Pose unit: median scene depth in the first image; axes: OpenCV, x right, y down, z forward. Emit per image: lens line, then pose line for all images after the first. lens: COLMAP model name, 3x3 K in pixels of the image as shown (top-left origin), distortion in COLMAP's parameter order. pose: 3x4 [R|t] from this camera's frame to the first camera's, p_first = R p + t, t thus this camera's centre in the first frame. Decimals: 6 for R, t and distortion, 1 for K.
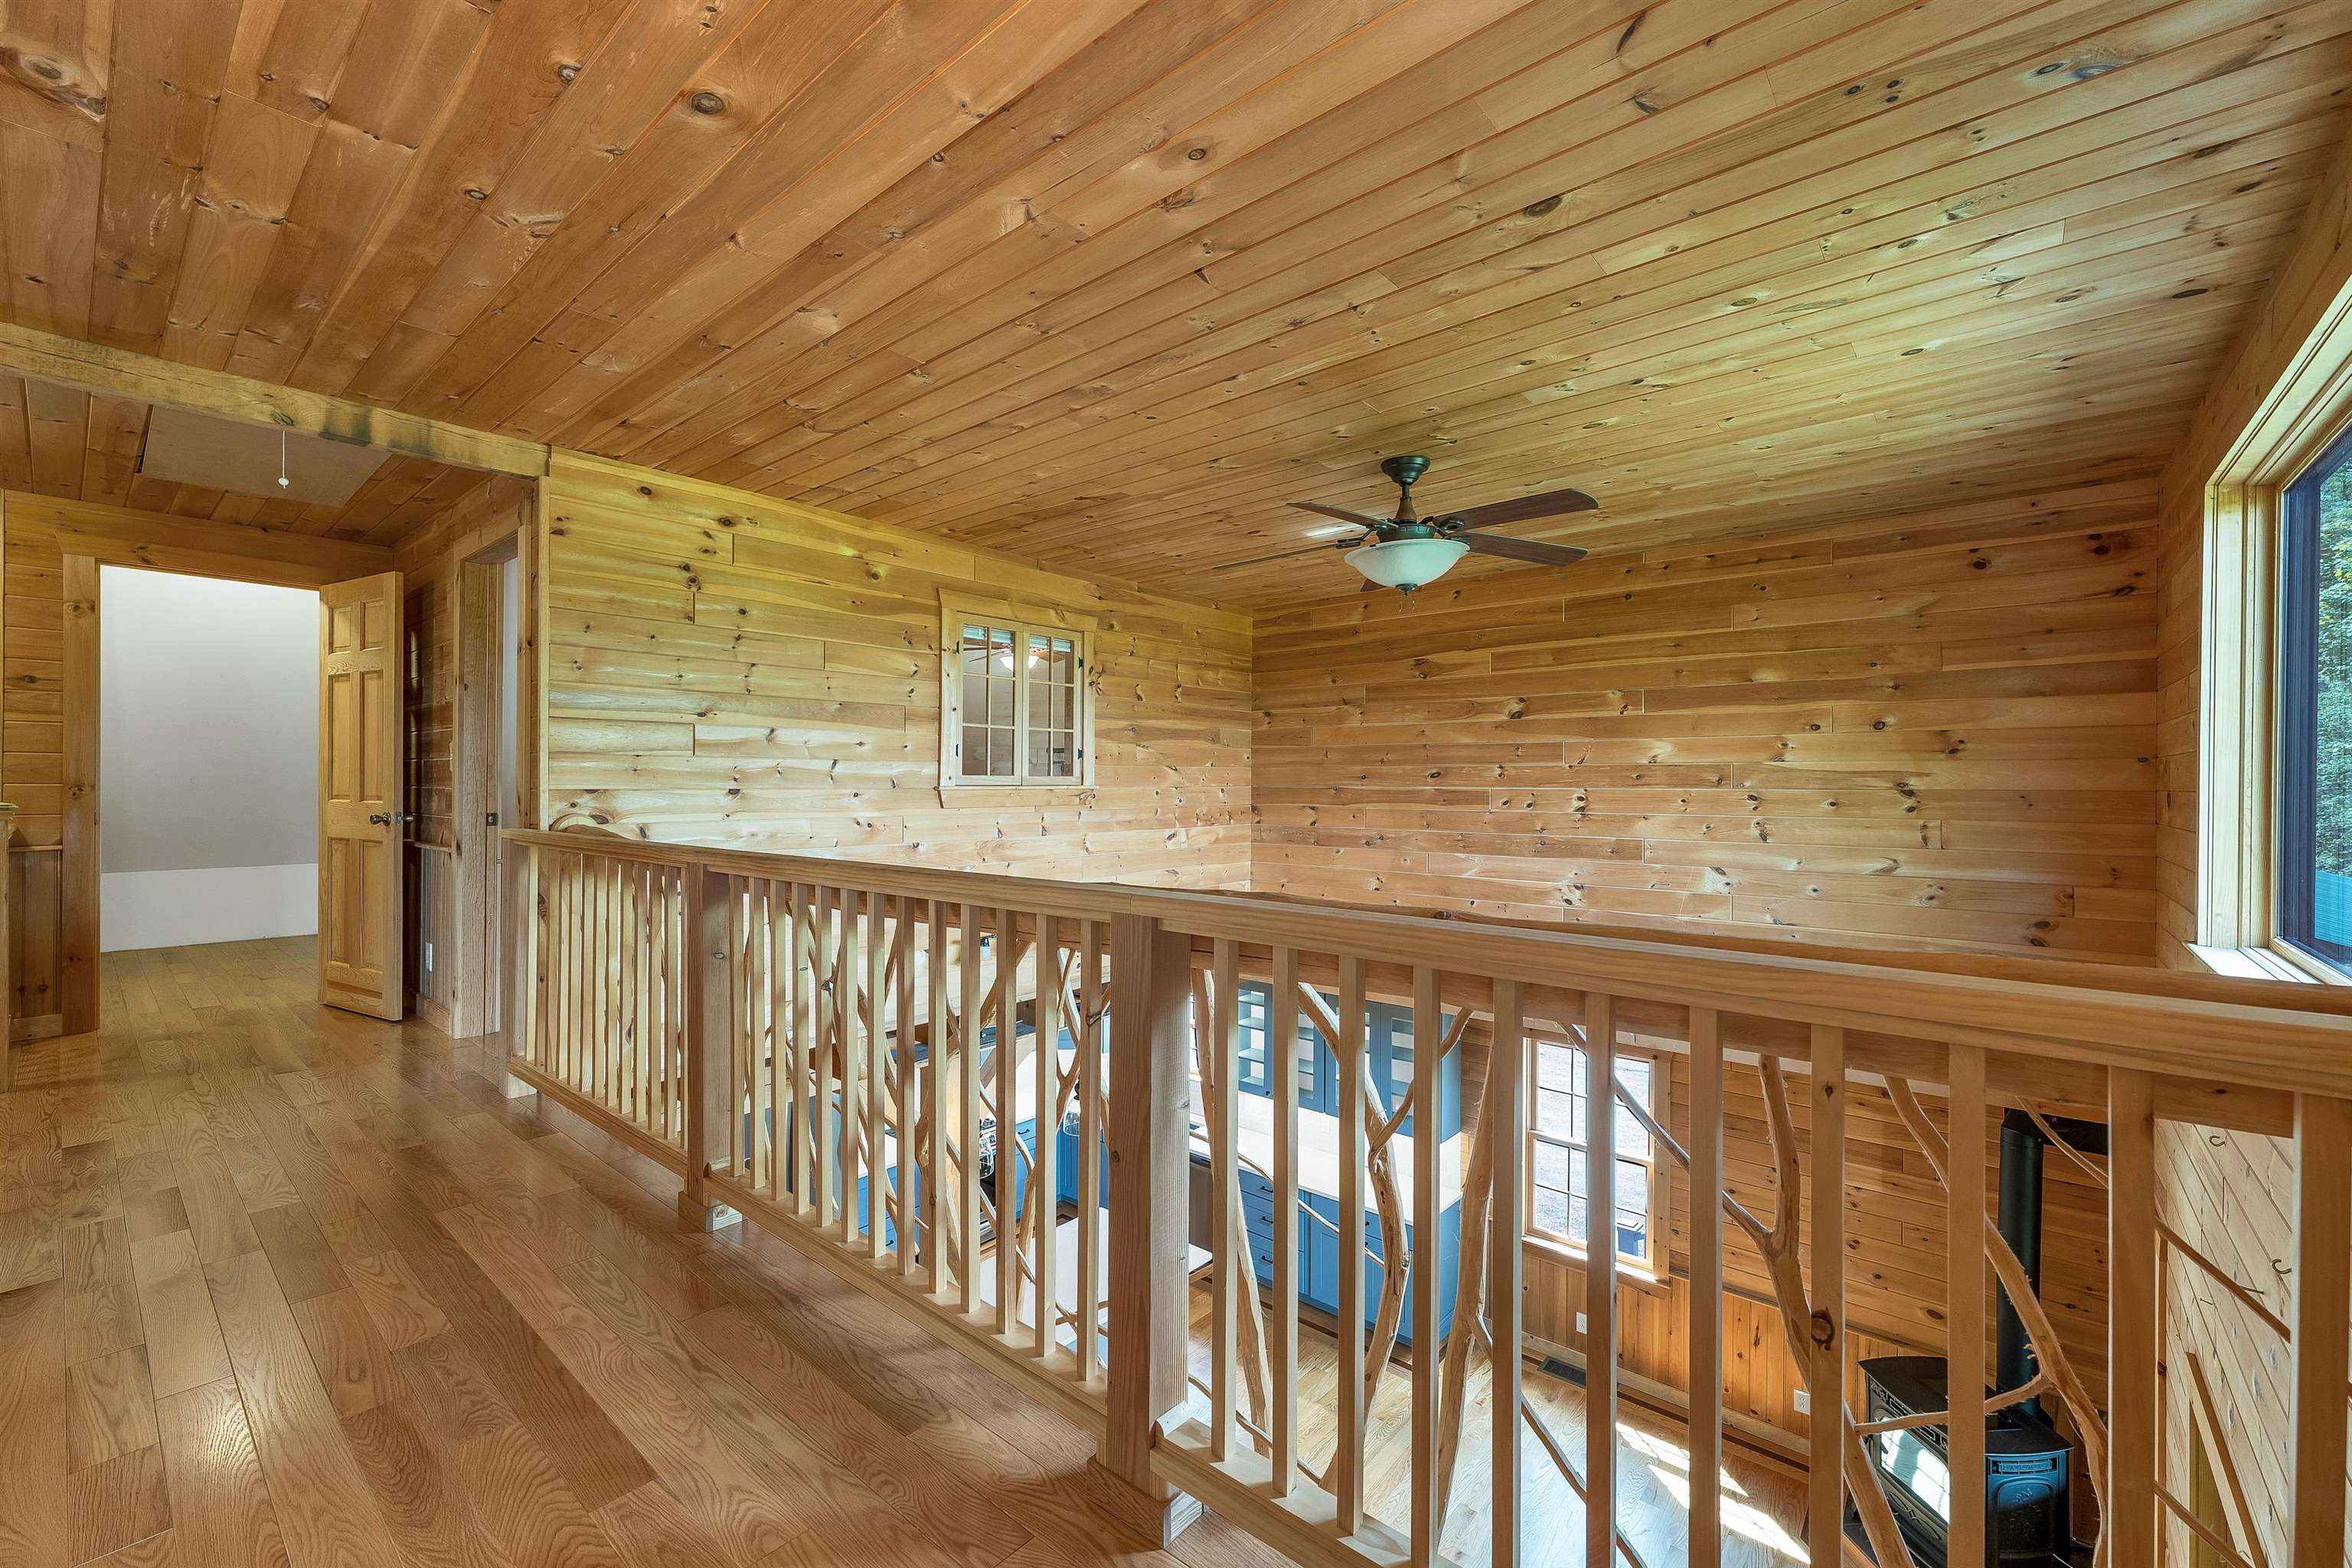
lens RADIAL K [[963.8, 0, 1174.2], [0, 963.8, 785.7], [0, 0, 1]] dist [0.000744, 0.000316]
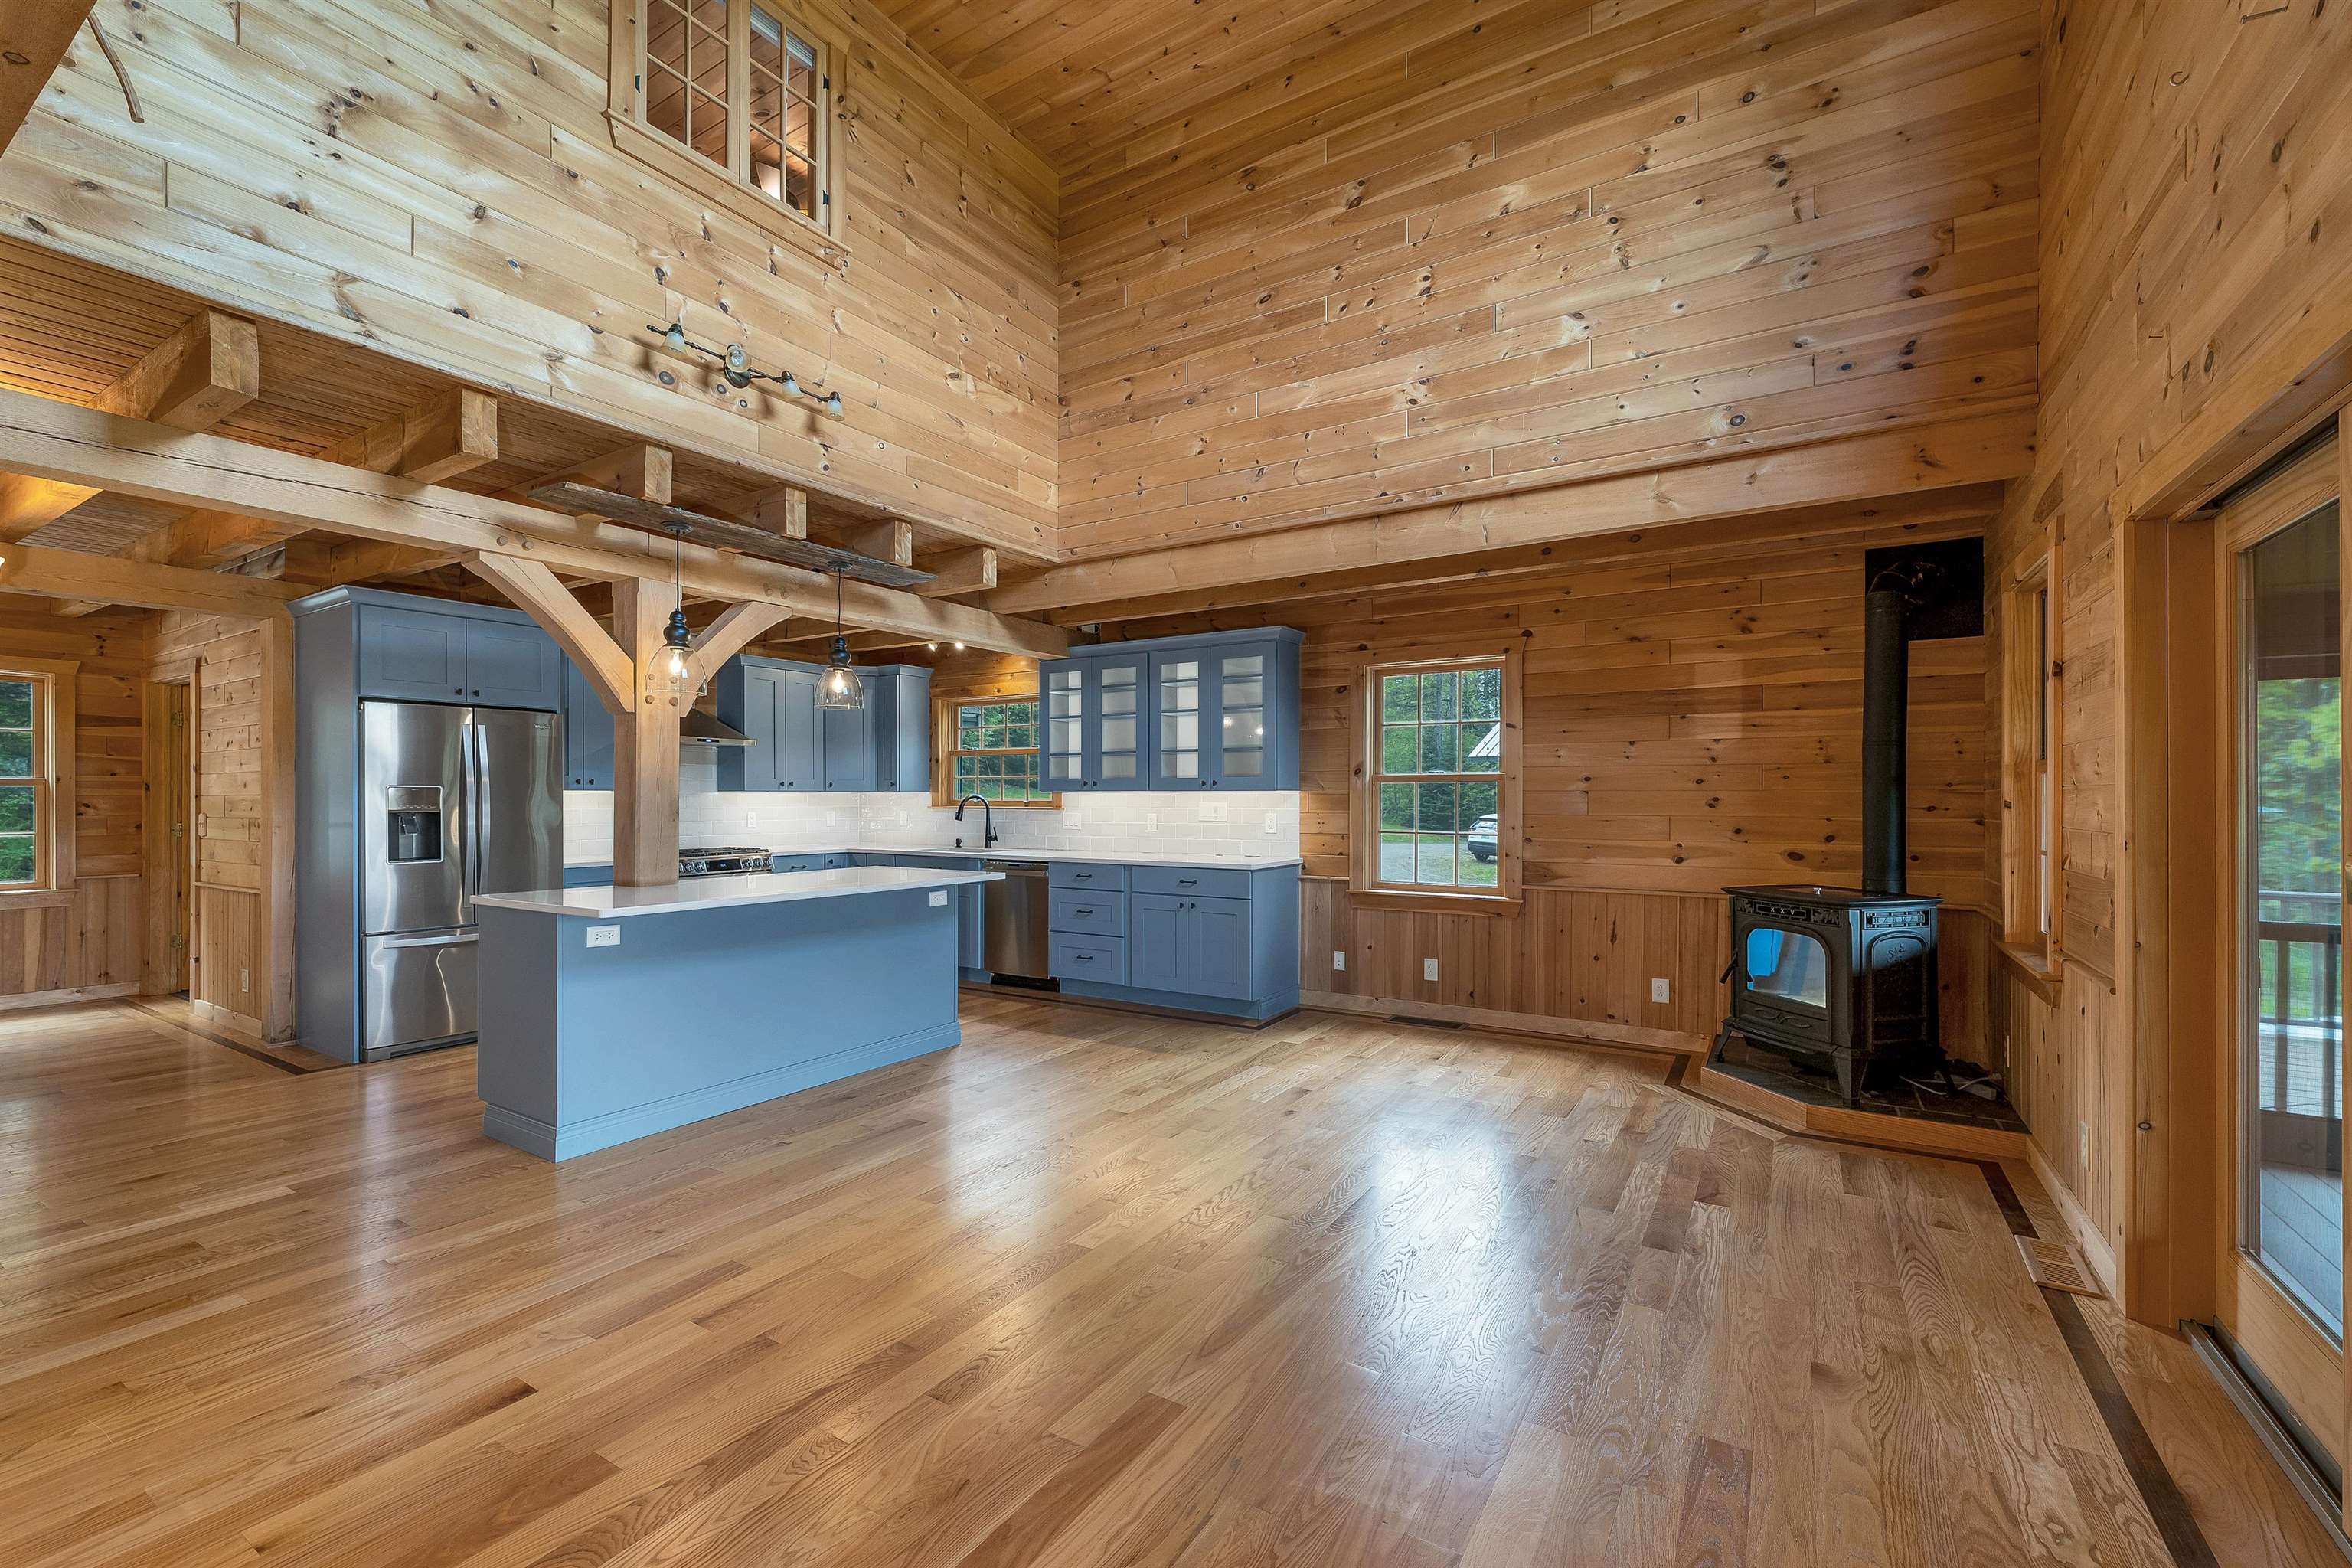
lens RADIAL K [[985.1, 0, 1181.4], [0, 985.1, 799.5], [0, 0, 1]] dist [0.001286, 0.000104]
pose [[0.988276, -0.003353, 0.152641, 0.066922], [0.003734, 0.999991, -0.002206, 0.472037], [-0.152633, 0.002750, 0.988279, 0.157878]]
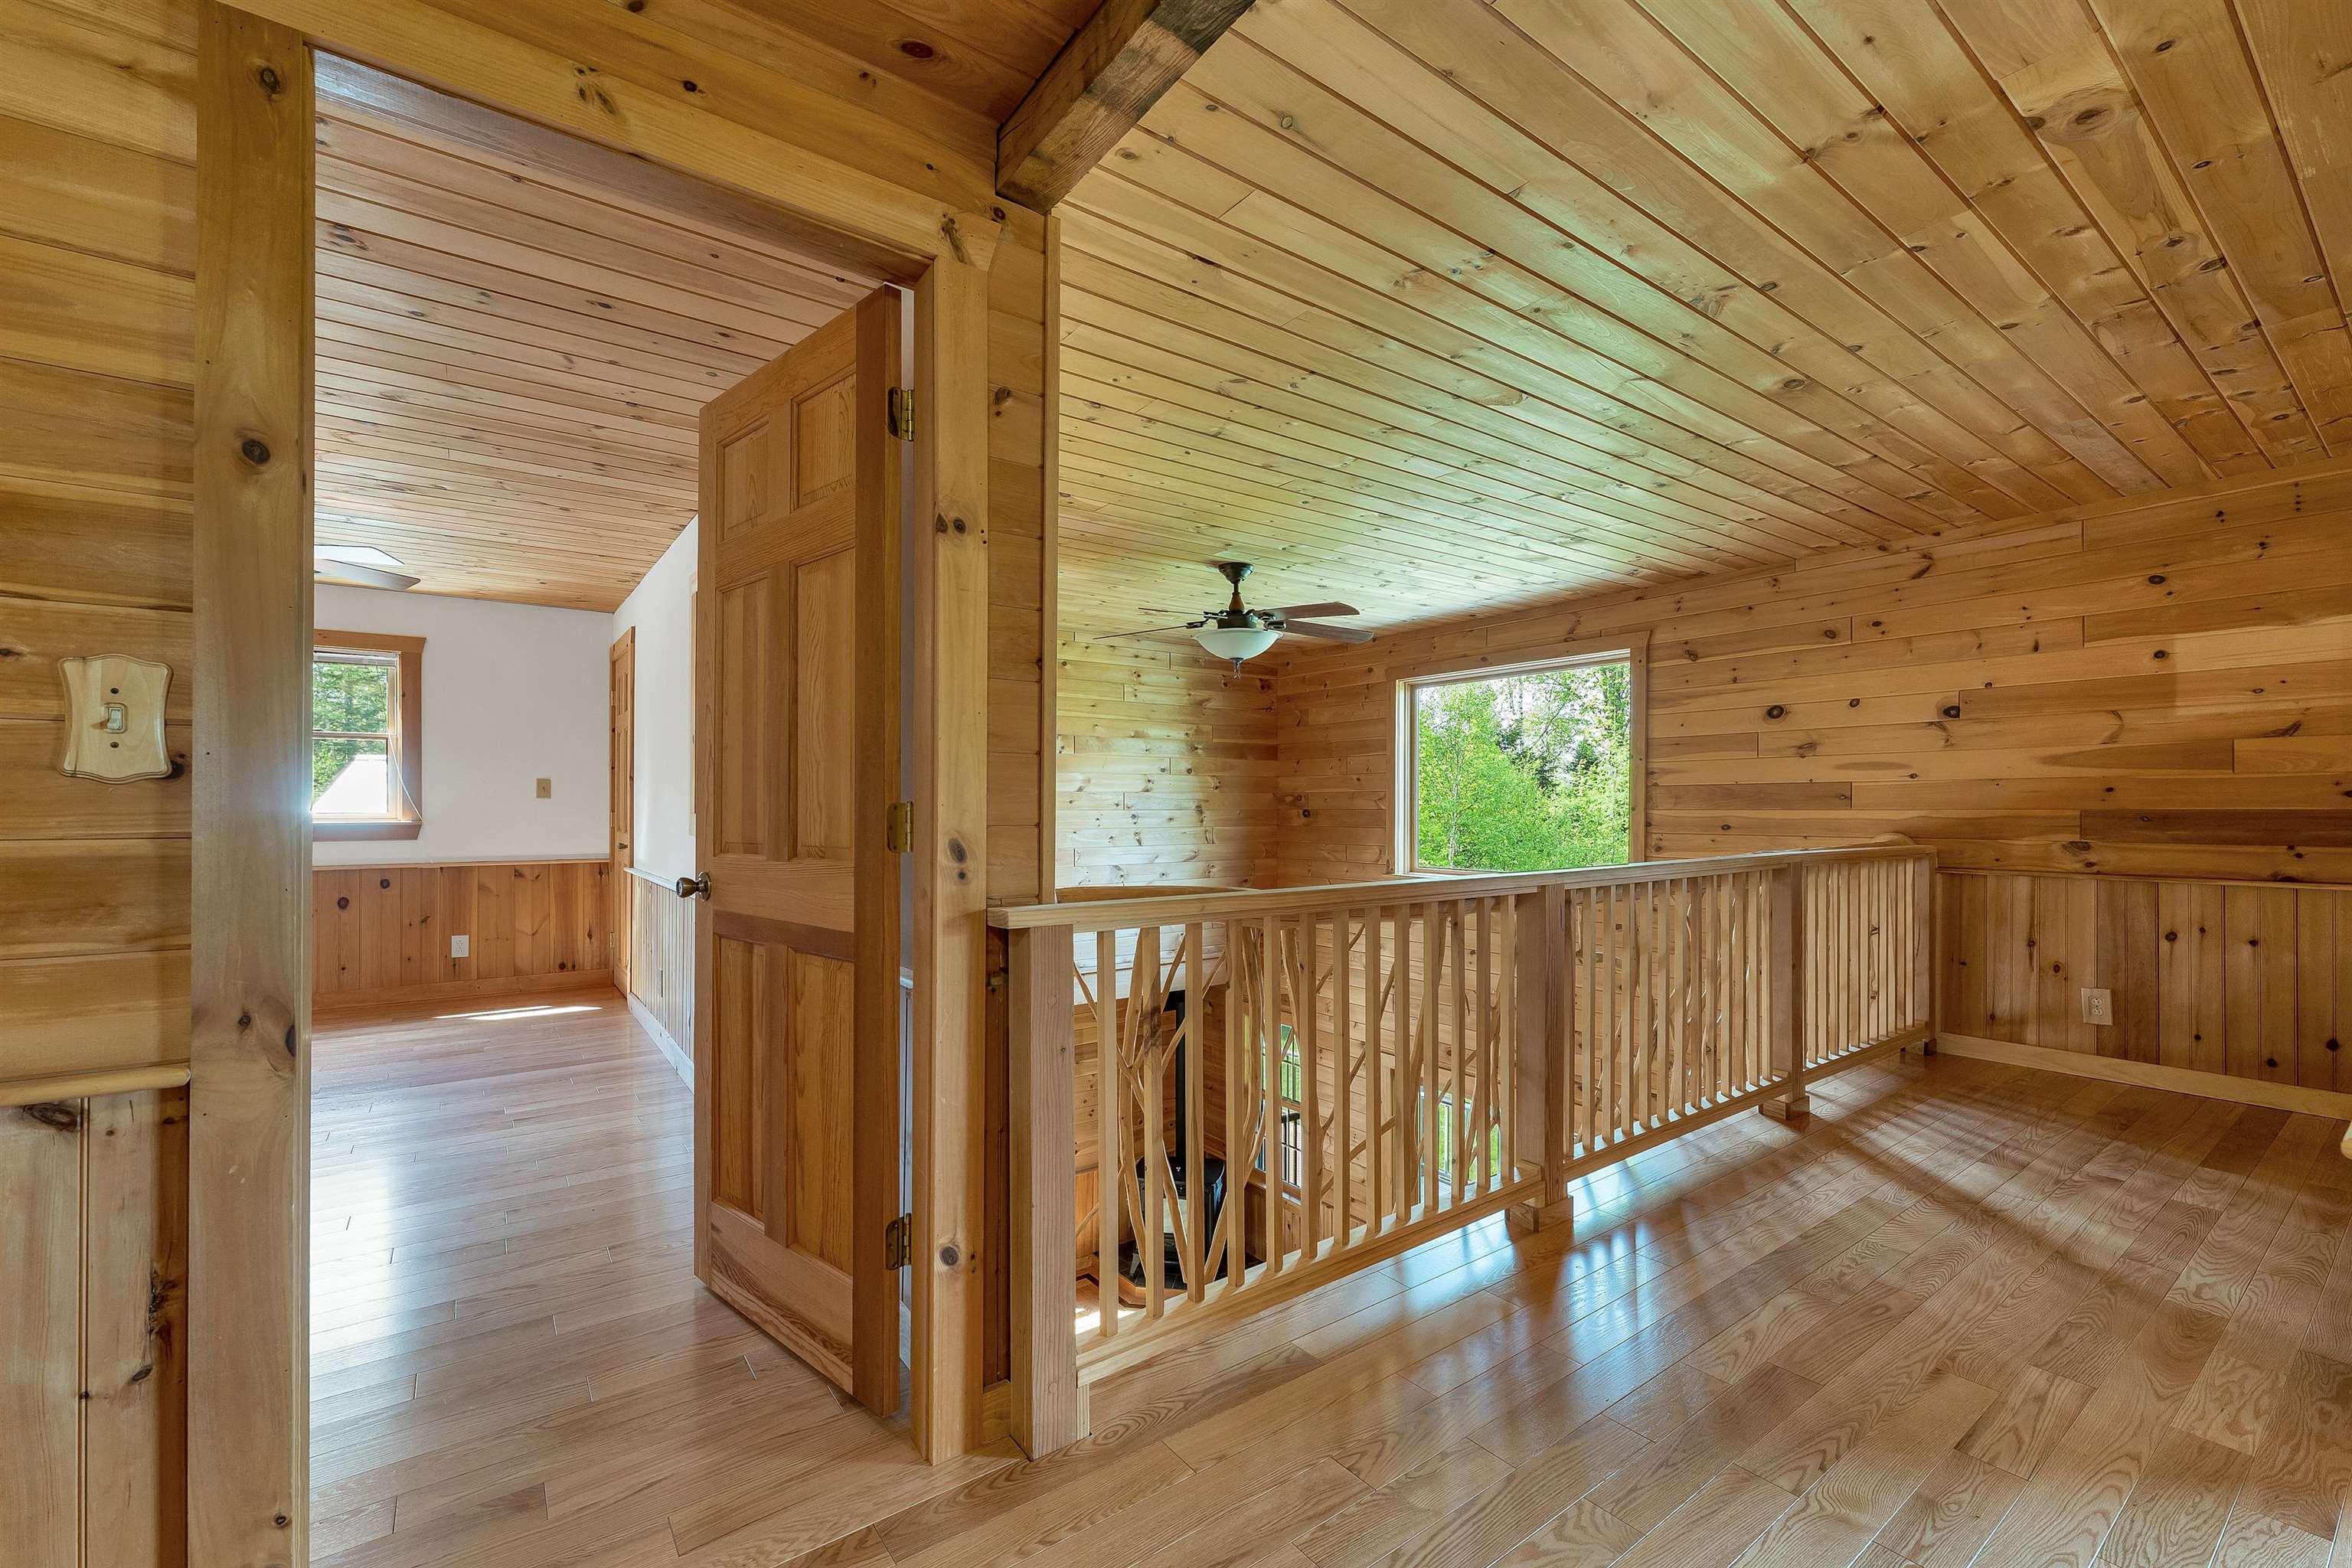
lens RADIAL K [[965.2, 0, 1175.3], [0, 965.2, 794.8], [0, 0, 1]] dist [-0.001391, -0.000278]
pose [[0.235640, 0.008650, 0.971802, -0.730353], [0.004773, 0.999938, -0.010058, -0.003694], [-0.971829, 0.007008, 0.235584, 0.516515]]
